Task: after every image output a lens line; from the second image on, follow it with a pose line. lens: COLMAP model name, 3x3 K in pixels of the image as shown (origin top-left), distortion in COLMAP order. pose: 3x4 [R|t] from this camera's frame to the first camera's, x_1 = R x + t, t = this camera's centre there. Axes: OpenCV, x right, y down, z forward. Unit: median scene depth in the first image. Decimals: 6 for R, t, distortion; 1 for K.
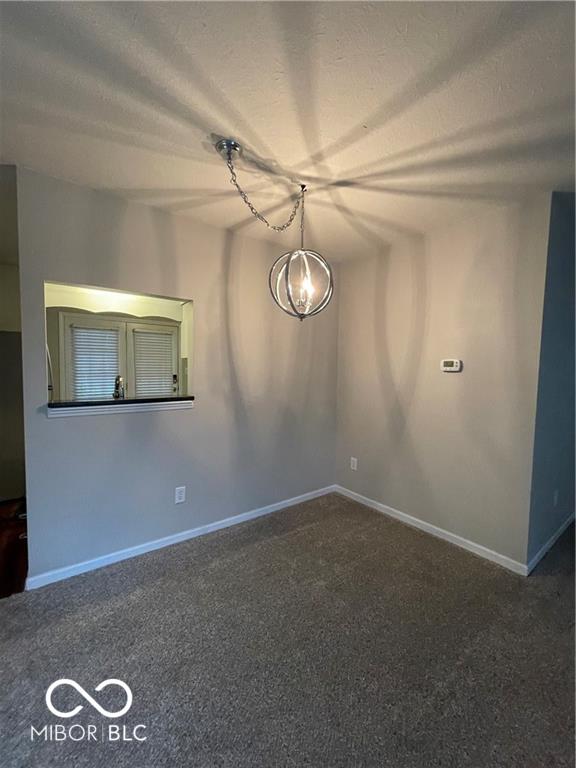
lens RADIAL K [[309.4, 0, 288.0], [0, 309.4, 384.0], [0, 0, 1]] dist [-0.002789, 0.000317]
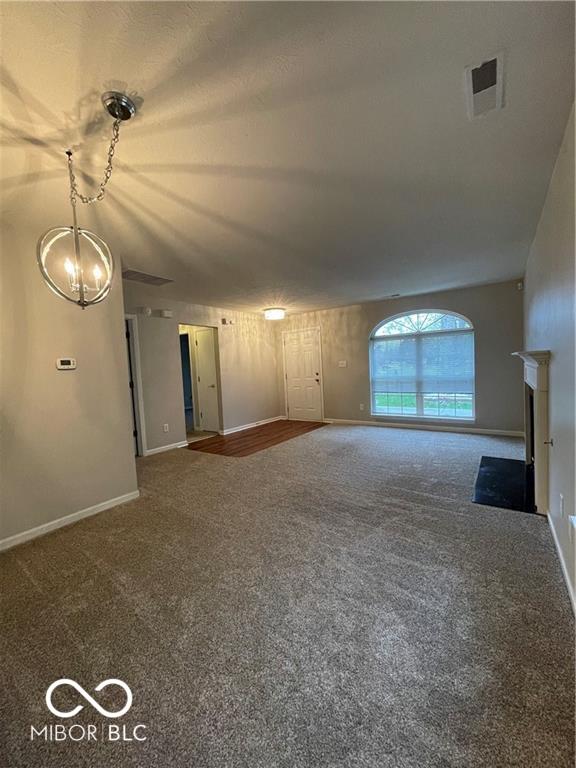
lens RADIAL K [[309.4, 0, 288.0], [0, 309.4, 384.0], [0, 0, 1]] dist [-0.002789, 0.000317]
pose [[-0.303833, -0.050356, 0.951393, -0.982857], [0.087315, 0.992928, 0.080439, -0.010118], [-0.948716, 0.107511, -0.297288, 0.730668]]
